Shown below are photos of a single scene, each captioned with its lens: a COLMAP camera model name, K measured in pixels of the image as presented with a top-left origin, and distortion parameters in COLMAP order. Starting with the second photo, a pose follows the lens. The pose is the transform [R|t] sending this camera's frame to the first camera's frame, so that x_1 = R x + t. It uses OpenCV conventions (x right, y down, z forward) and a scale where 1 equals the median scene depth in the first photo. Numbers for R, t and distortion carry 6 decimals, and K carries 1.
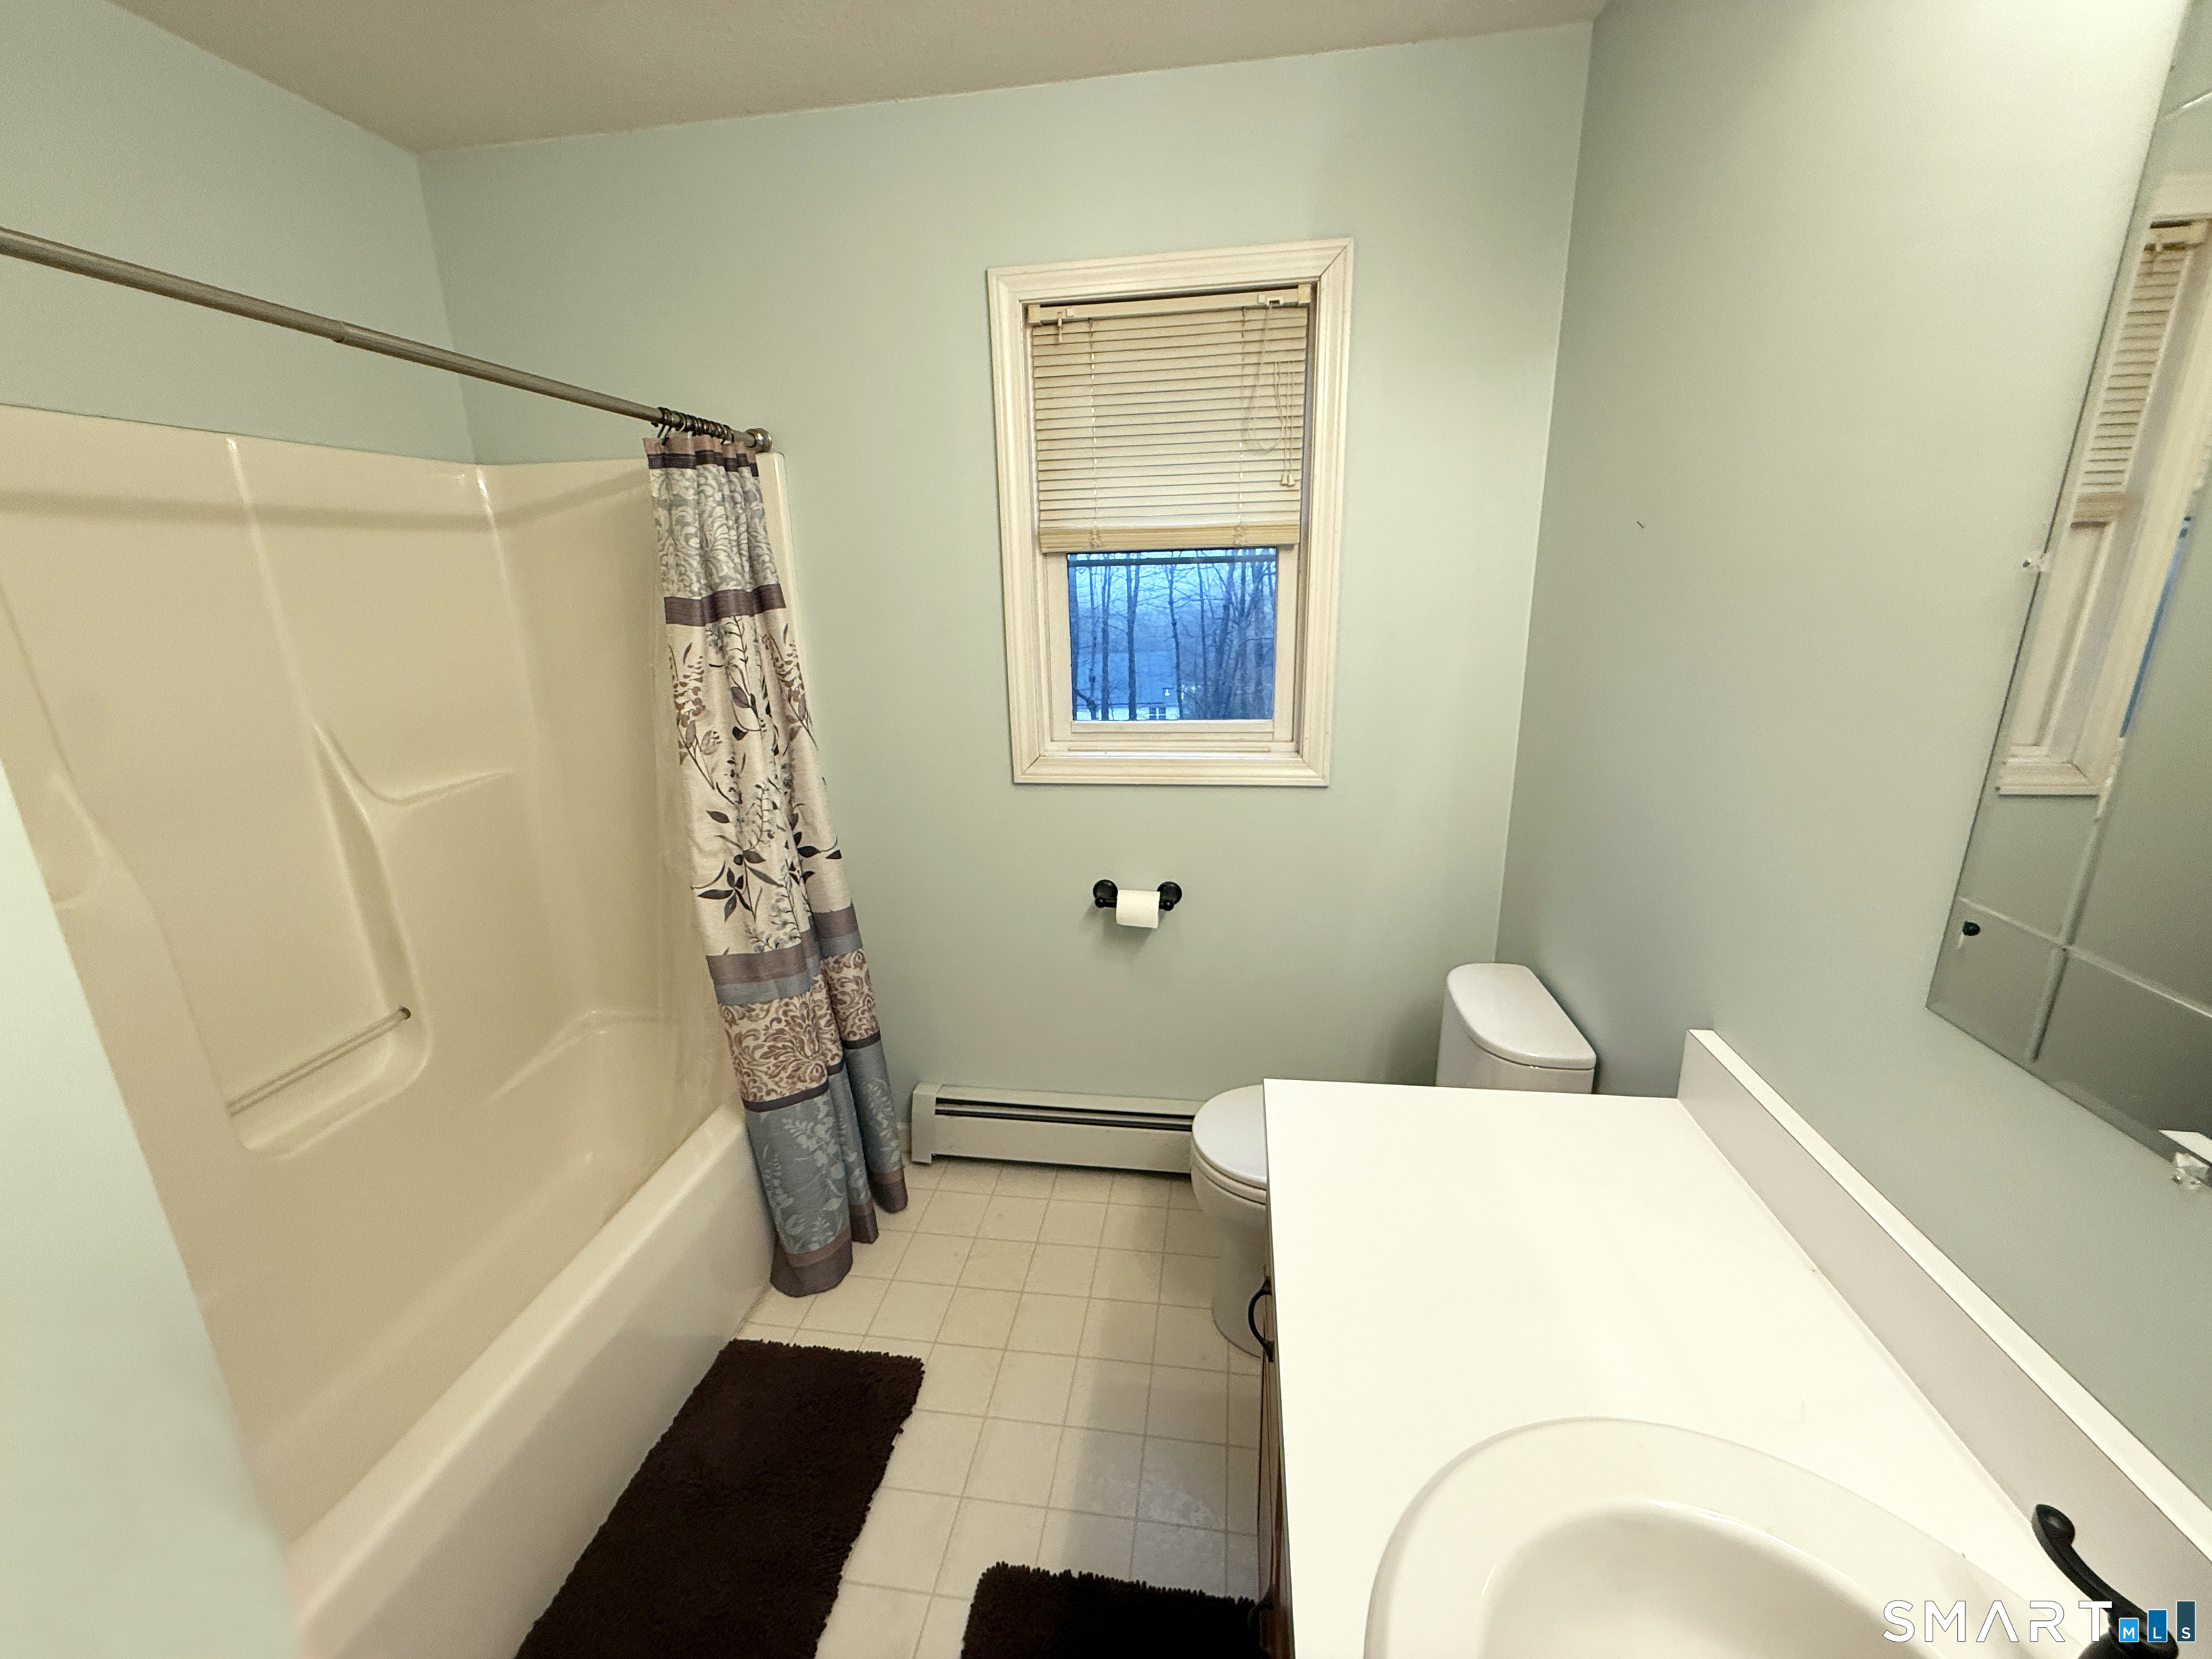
lens RADIAL K [[884.7, 0, 1101.9], [0, 884.7, 828.9], [0, 0, 1]] dist [0.001682, 0.000511]
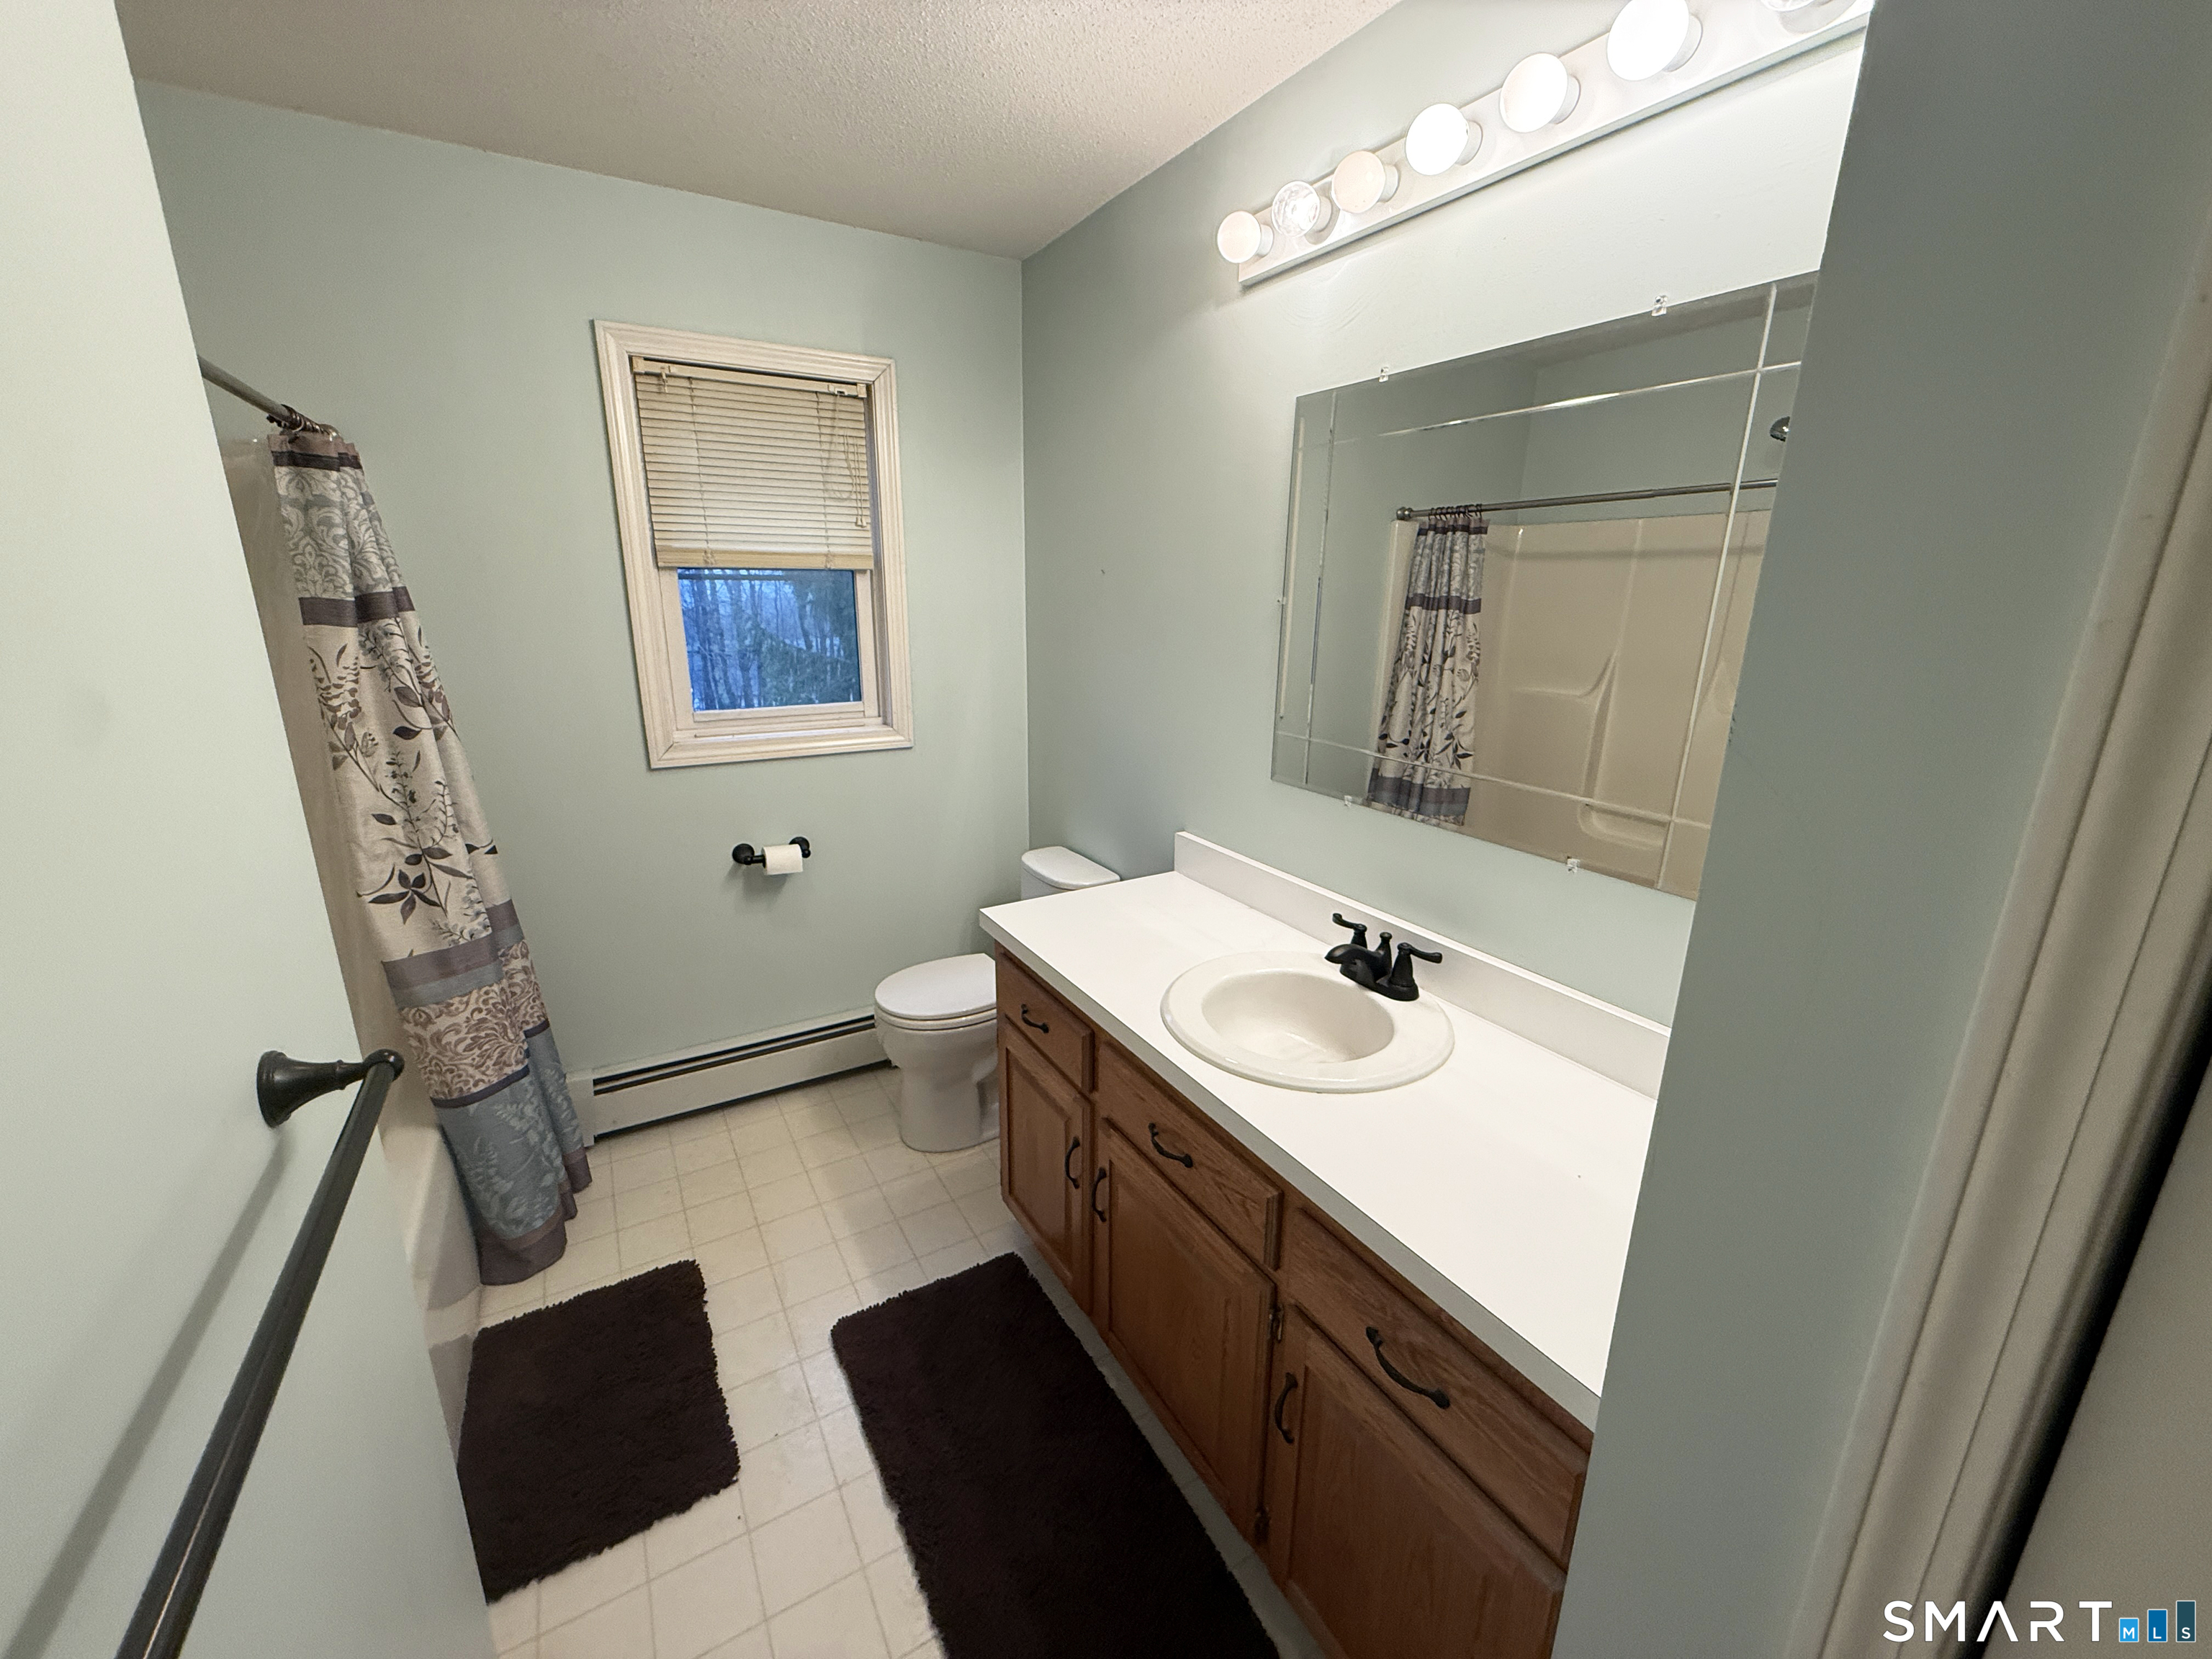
lens RADIAL K [[884.7, 0, 1104.7], [0, 884.7, 830.0], [0, 0, 1]] dist [0.001682, 0.000511]
pose [[0.774693, -0.138030, 0.617089, -0.411144], [0.146130, 0.988548, 0.037667, 0.077029], [-0.615221, 0.060995, 0.785991, -0.272174]]
